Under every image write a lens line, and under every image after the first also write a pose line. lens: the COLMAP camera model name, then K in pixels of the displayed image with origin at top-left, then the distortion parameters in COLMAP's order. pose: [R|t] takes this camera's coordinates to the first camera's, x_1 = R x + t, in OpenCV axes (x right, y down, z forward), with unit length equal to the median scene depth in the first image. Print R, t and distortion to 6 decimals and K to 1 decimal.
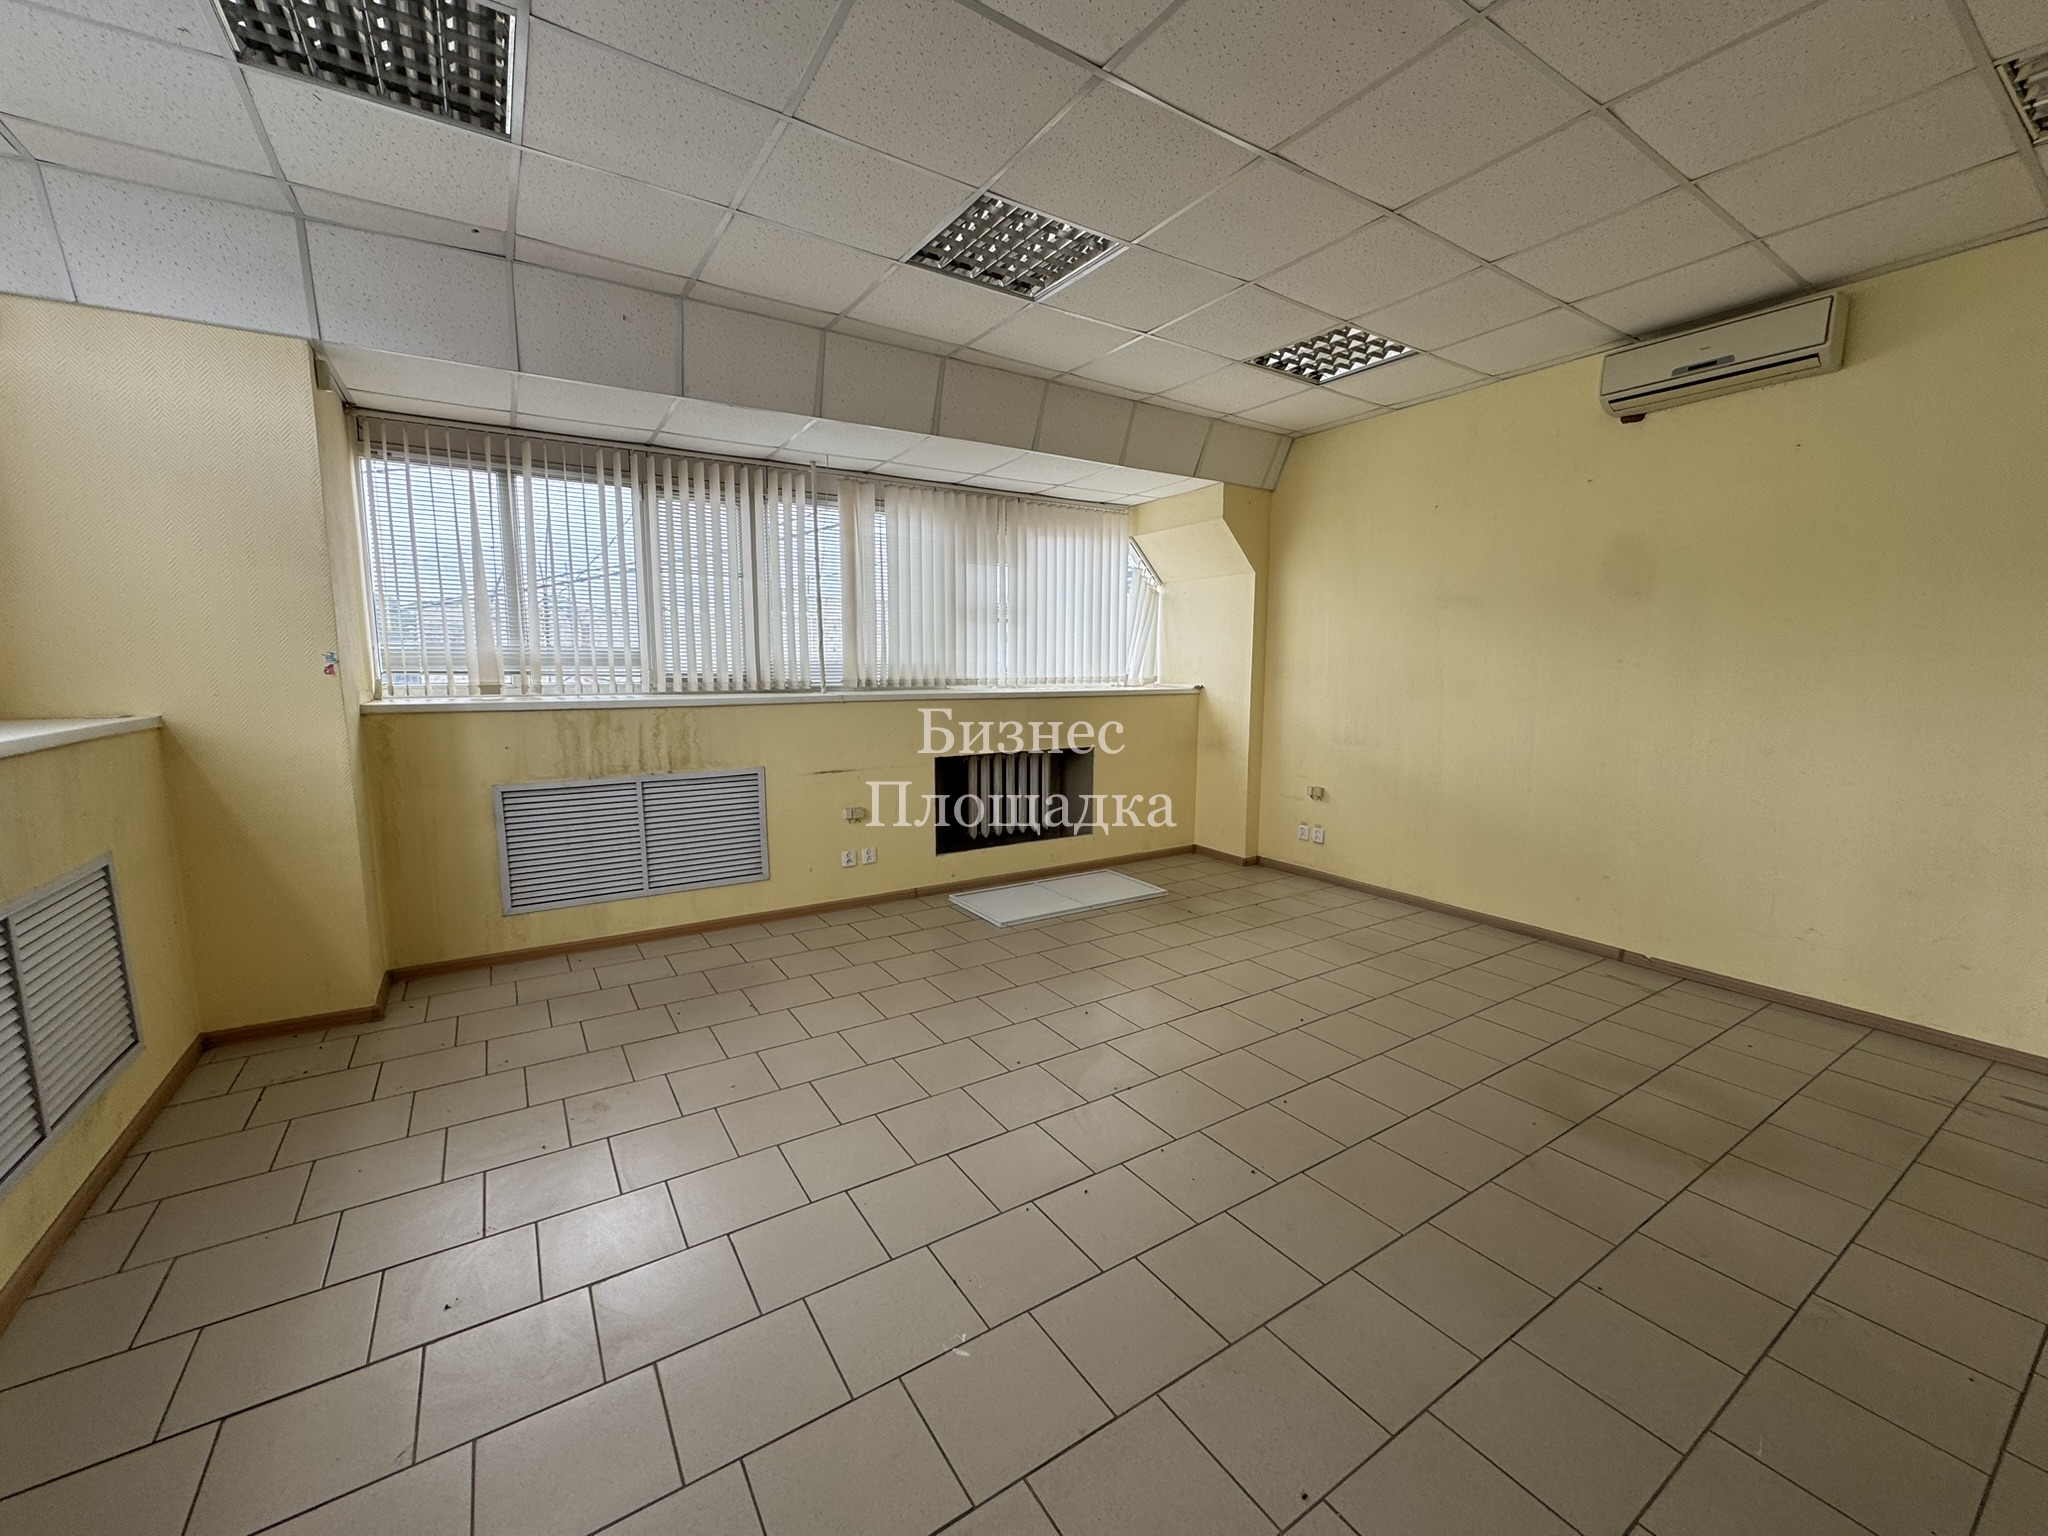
lens RADIAL K [[816.9, 0, 1025.9], [0, 816.9, 764.4], [0, 0, 1]] dist [-0.001913, 0.000363]
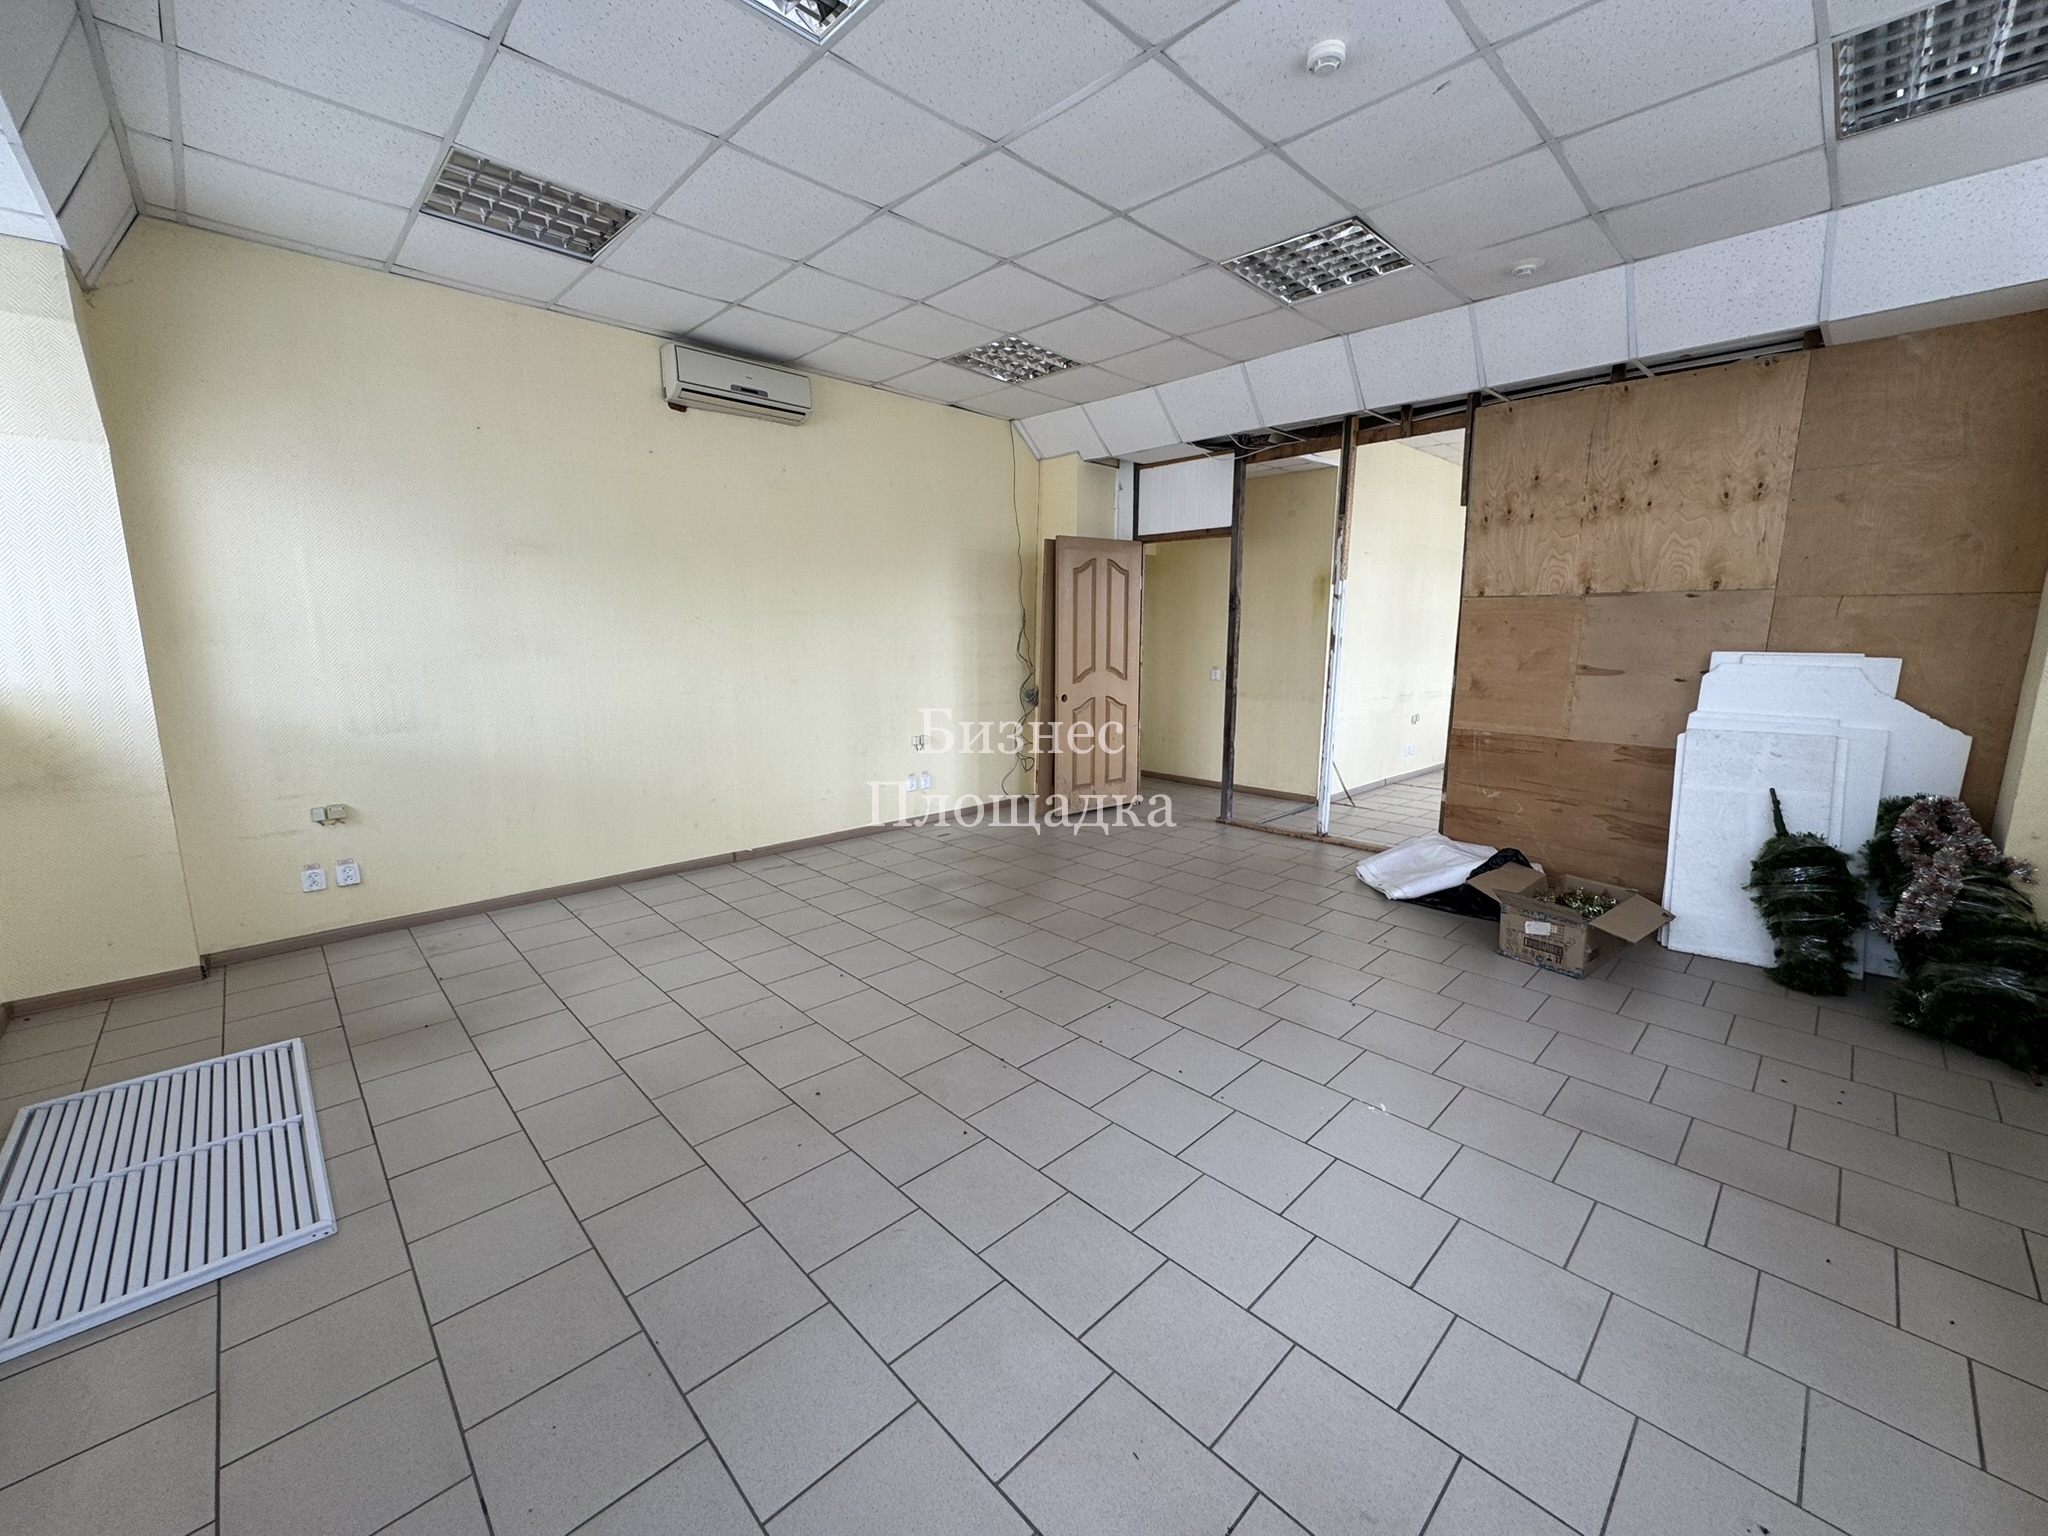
lens RADIAL K [[816.9, 0, 1025.9], [0, 816.9, 764.4], [0, 0, 1]] dist [-0.001913, 0.000363]
pose [[-0.196540, -0.167494, 0.966084, -0.487688], [0.117638, 0.974156, 0.192826, -0.083311], [-0.973413, 0.151546, -0.171756, 0.695268]]
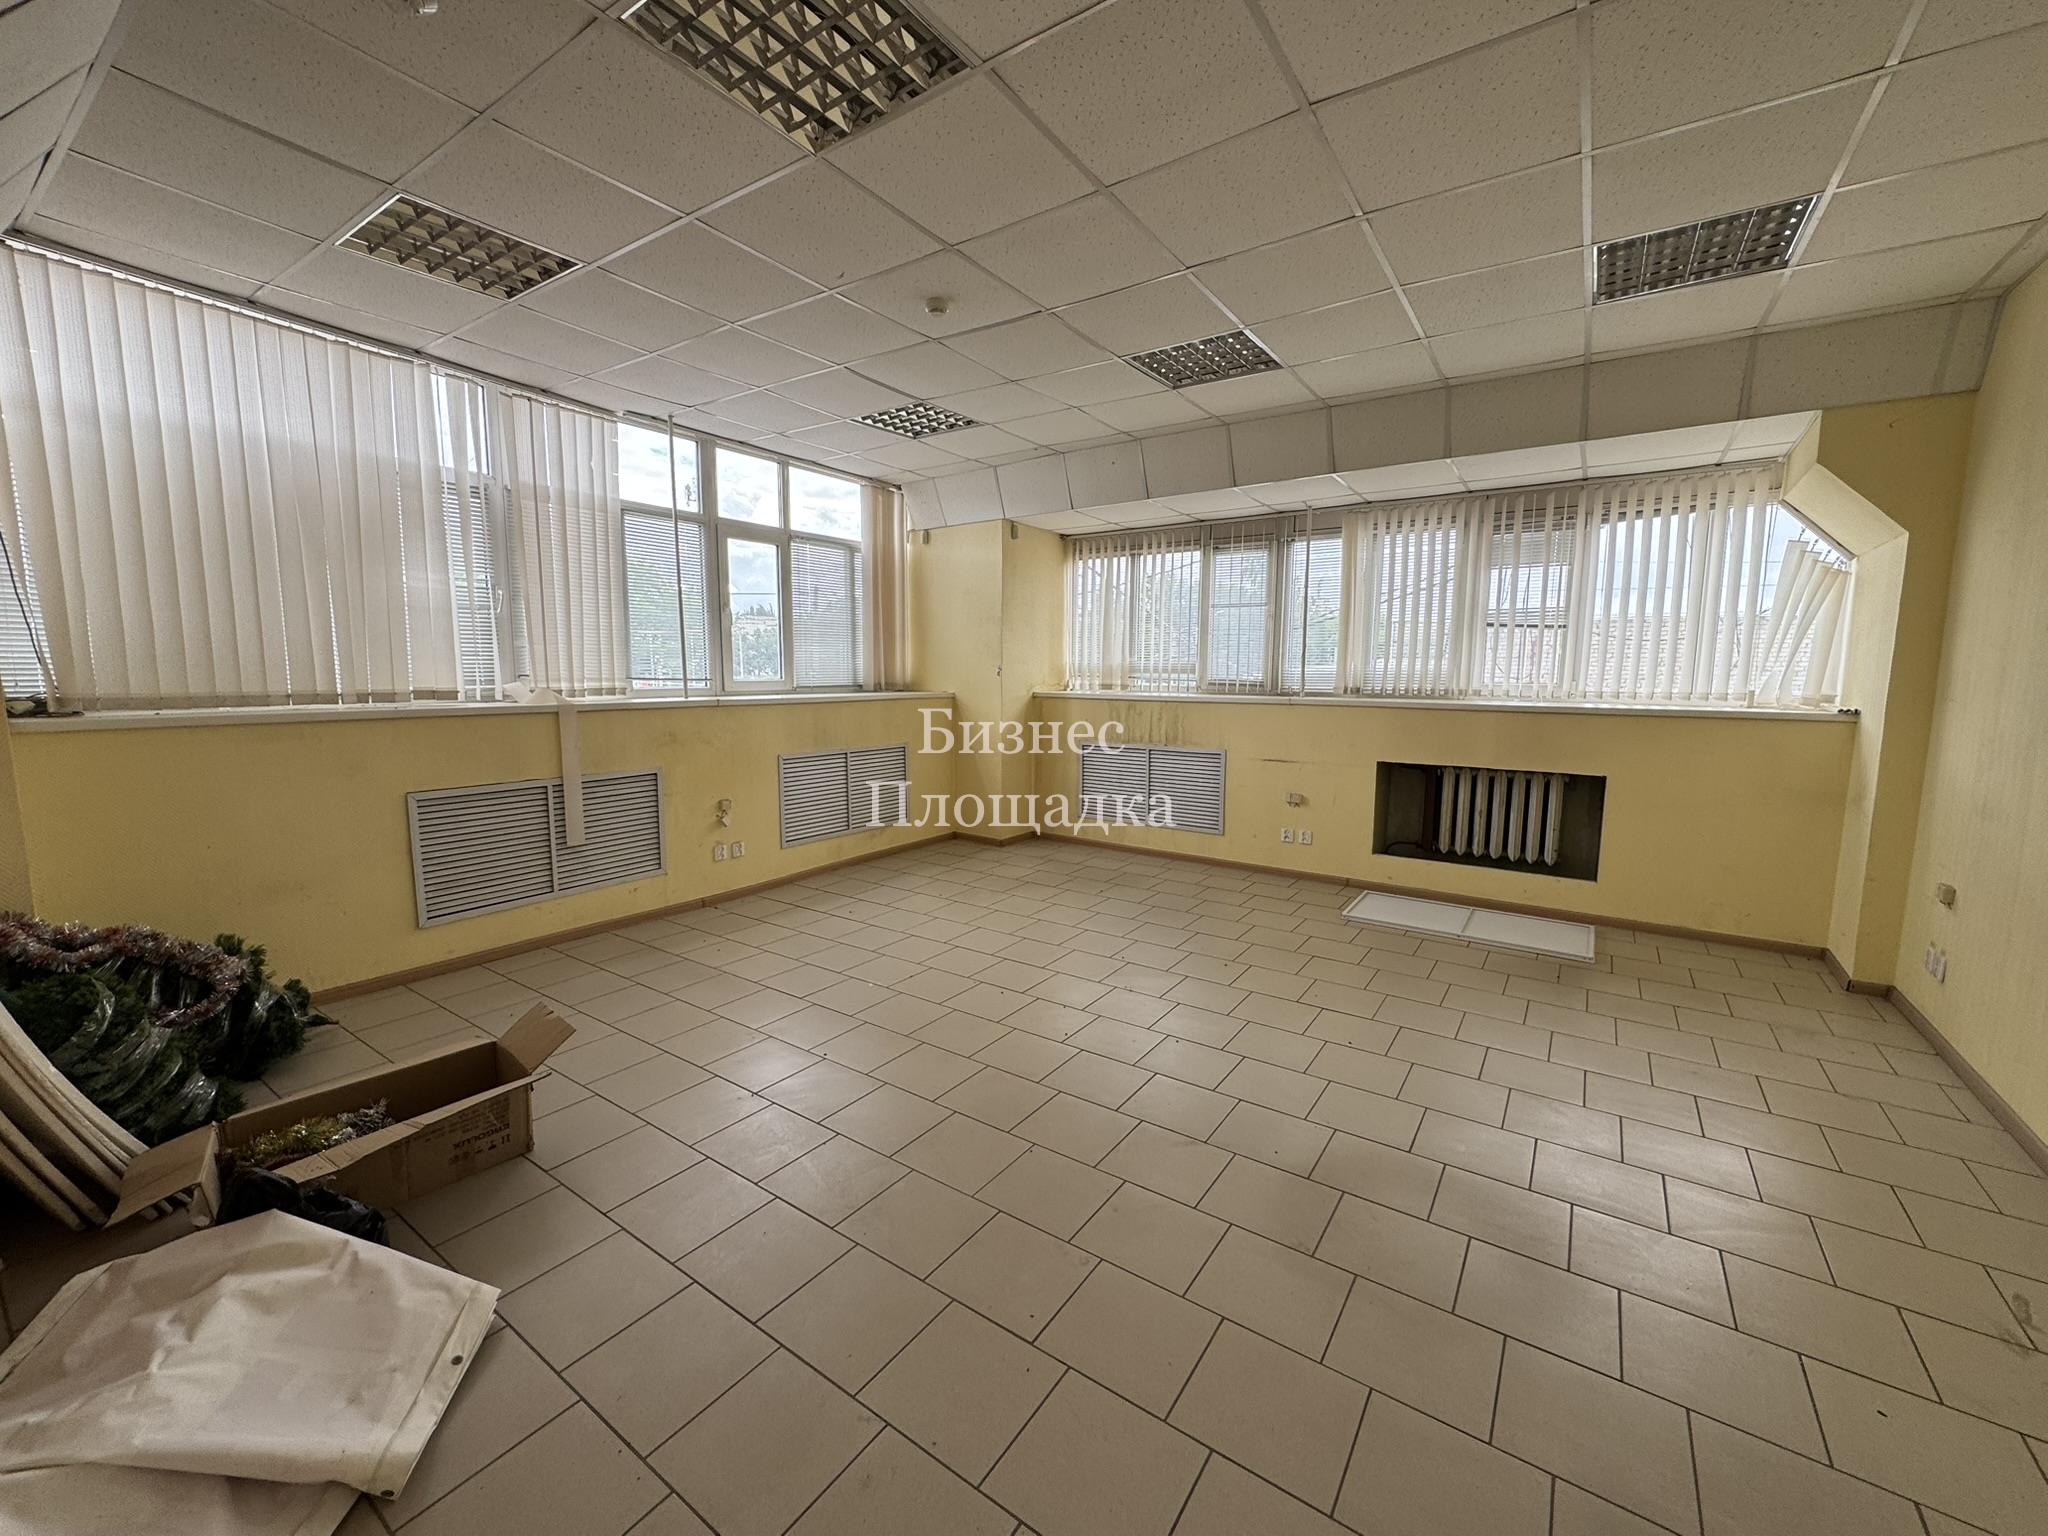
lens RADIAL K [[816.9, 0, 1025.9], [0, 816.9, 764.4], [0, 0, 1]] dist [-0.001913, 0.000363]
pose [[0.381812, 0.107717, -0.917941, 0.787268], [-0.120178, 0.990539, 0.066249, -0.022728], [0.916393, 0.085022, 0.391145, 0.183564]]
